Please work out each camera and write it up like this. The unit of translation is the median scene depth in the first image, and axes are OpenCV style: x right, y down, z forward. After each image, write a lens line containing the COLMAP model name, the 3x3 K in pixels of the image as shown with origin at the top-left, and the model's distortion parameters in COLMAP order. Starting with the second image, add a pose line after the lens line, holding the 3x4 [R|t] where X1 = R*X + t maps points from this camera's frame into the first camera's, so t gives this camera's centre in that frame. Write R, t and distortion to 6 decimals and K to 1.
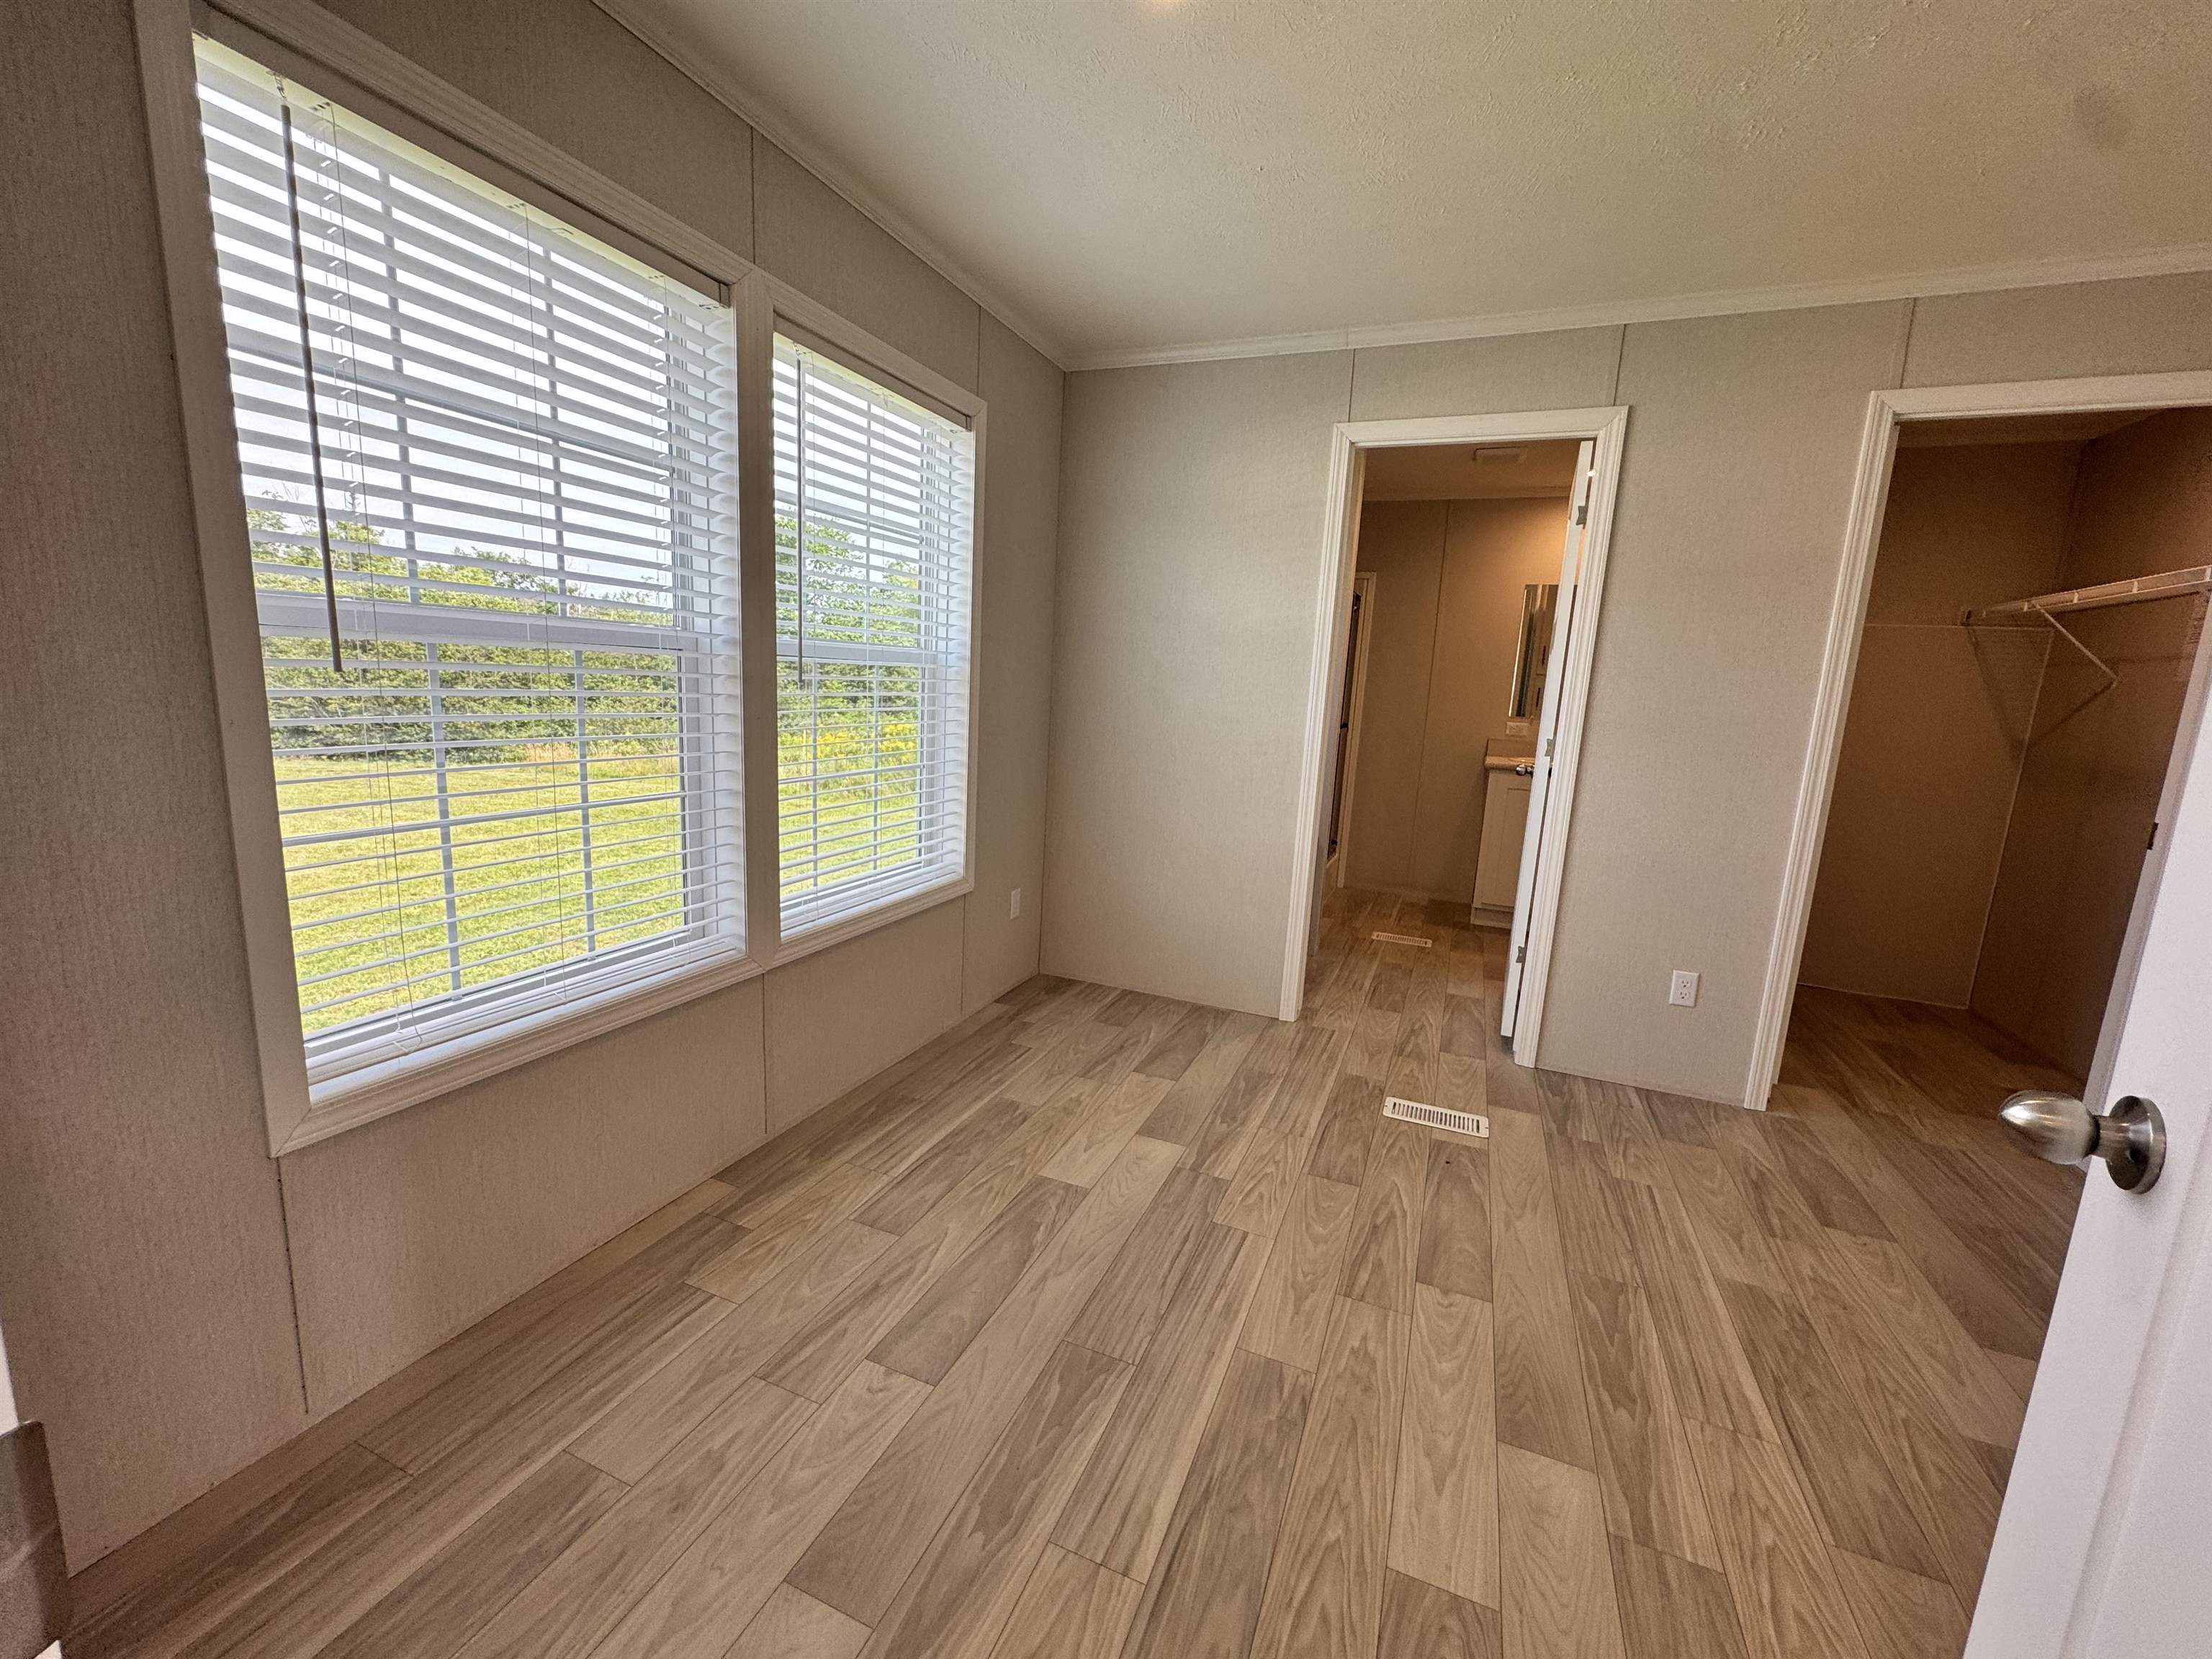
lens RADIAL K [[881.1, 0, 1106.1], [0, 881.1, 828.3], [0, 0, 1]] dist [-0.003178, 0.000539]
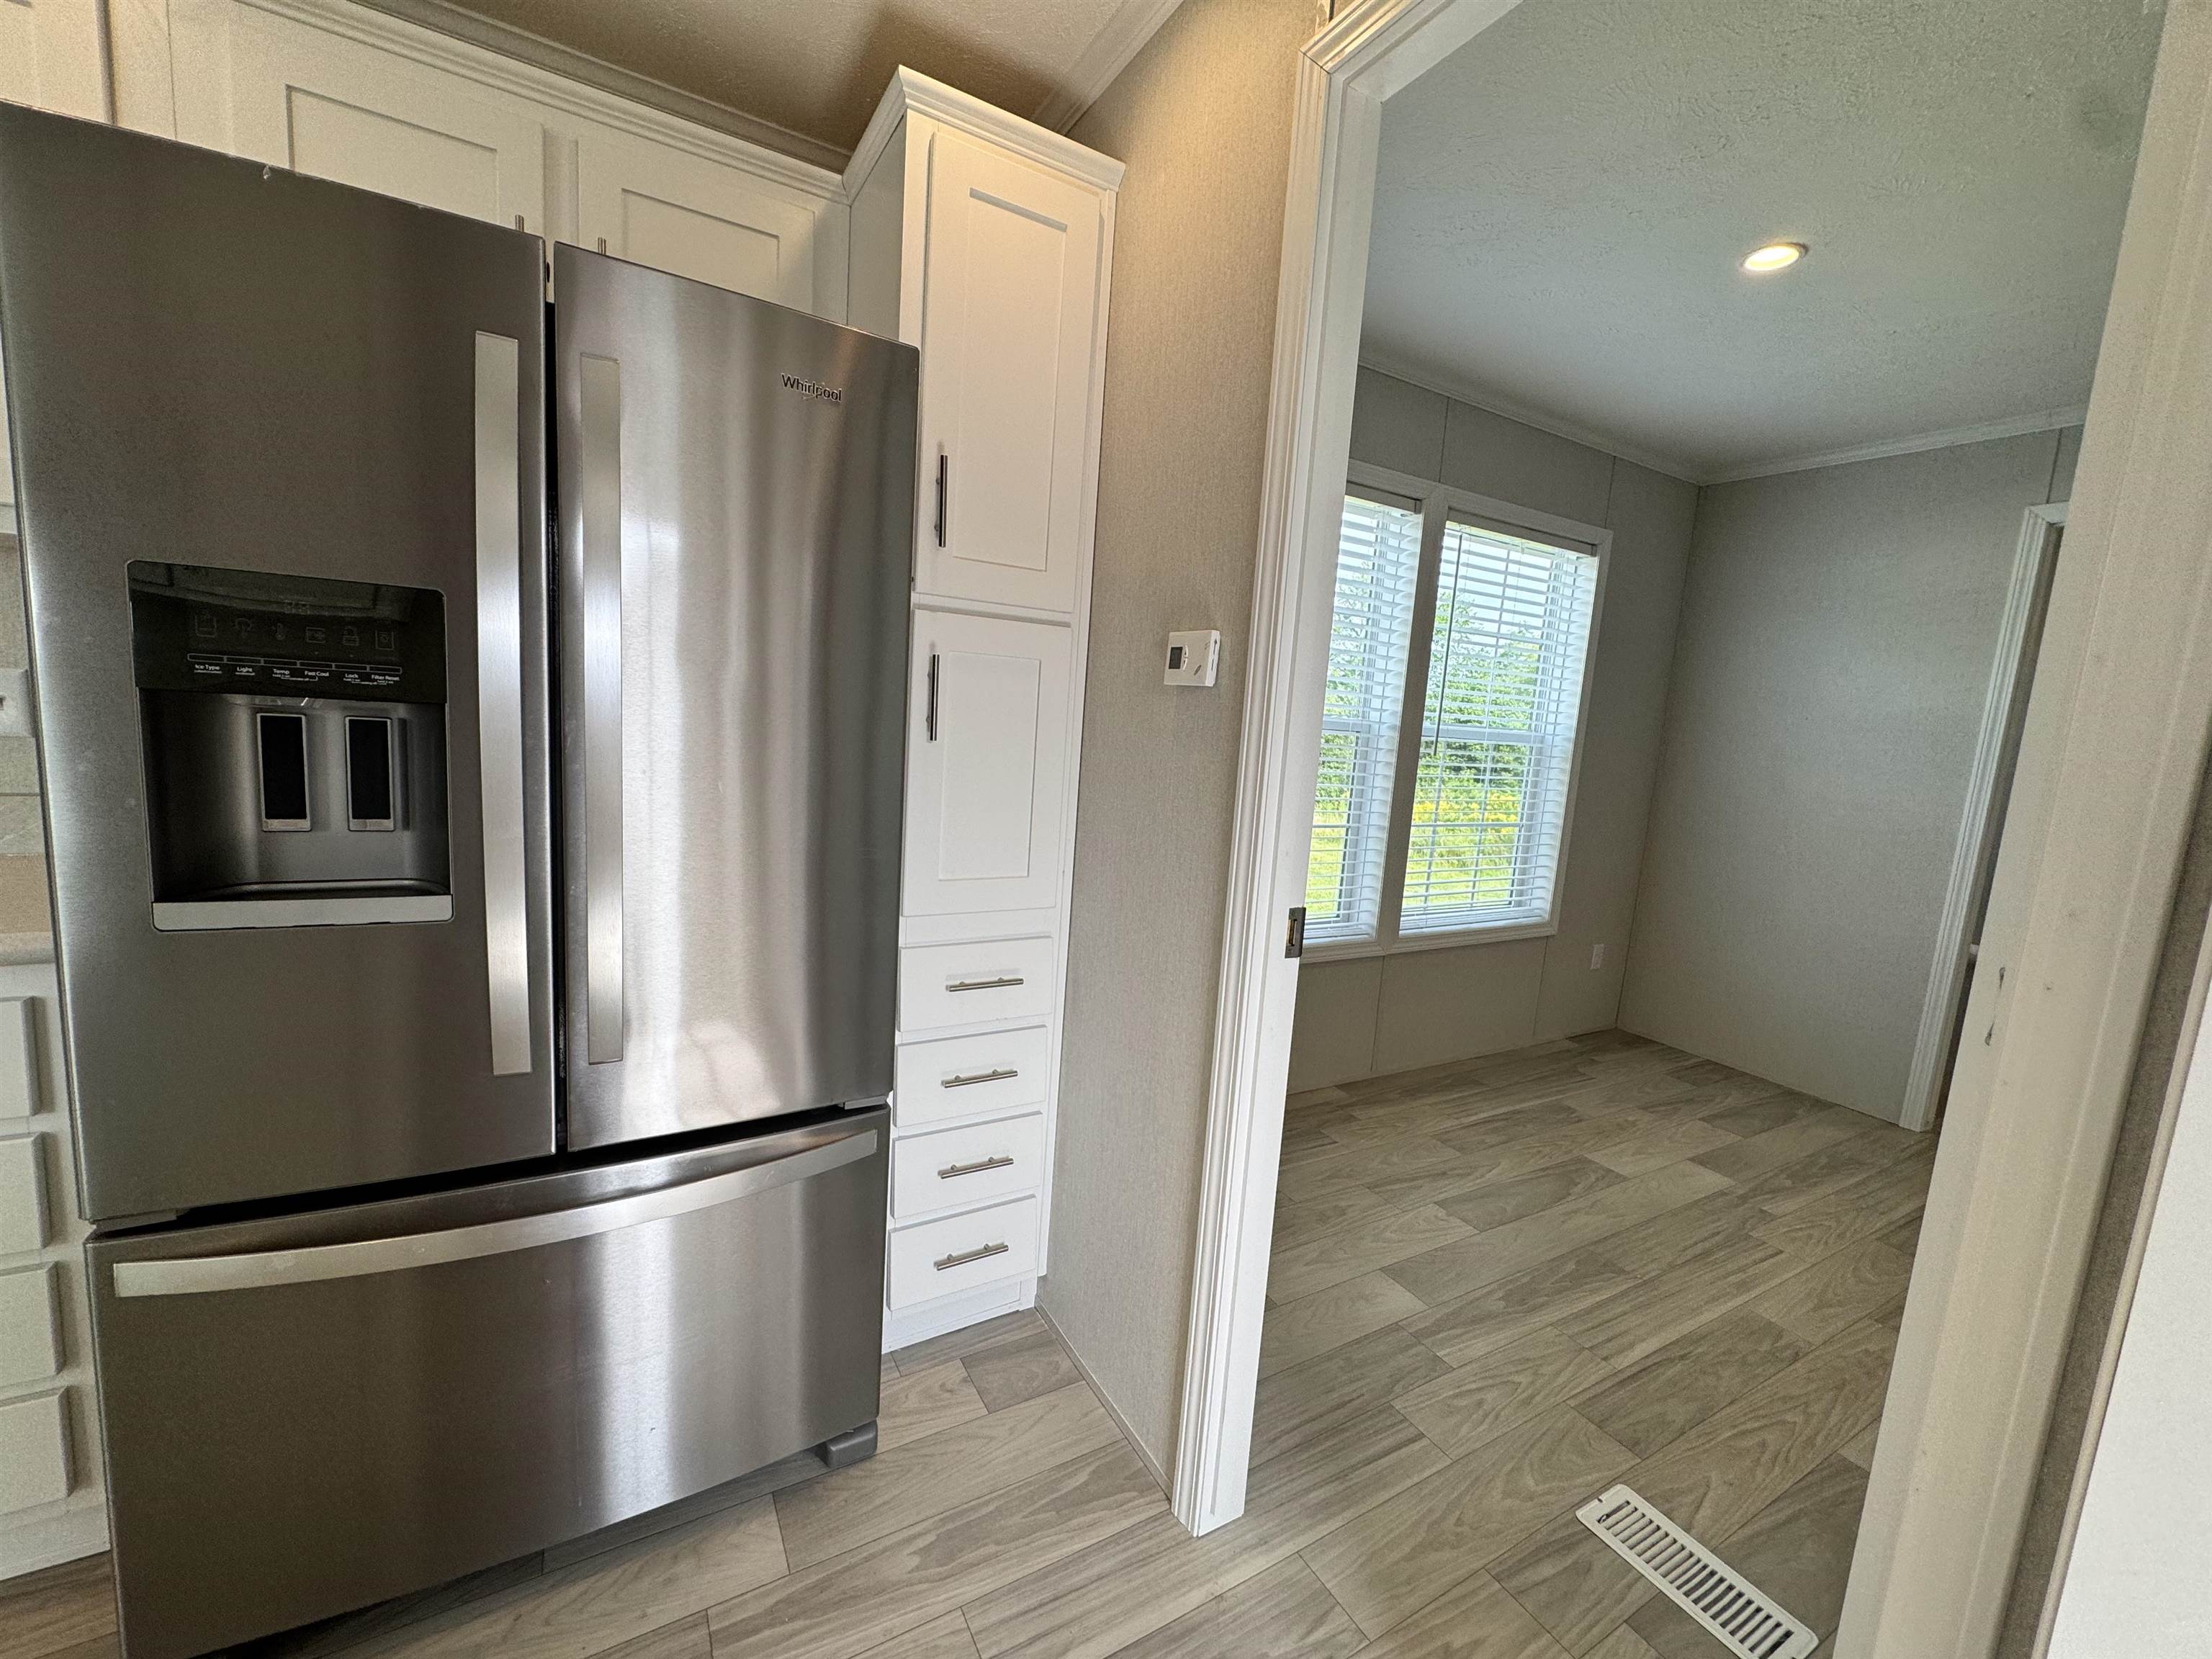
lens RADIAL K [[881.1, 0, 1101.5], [0, 881.1, 827.8], [0, 0, 1]] dist [-0.003178, 0.000539]
pose [[0.790958, 0.084506, -0.606007, 0.084397], [-0.130464, 0.990933, -0.032098, 0.056581], [0.597800, 0.104450, 0.794811, -0.377774]]
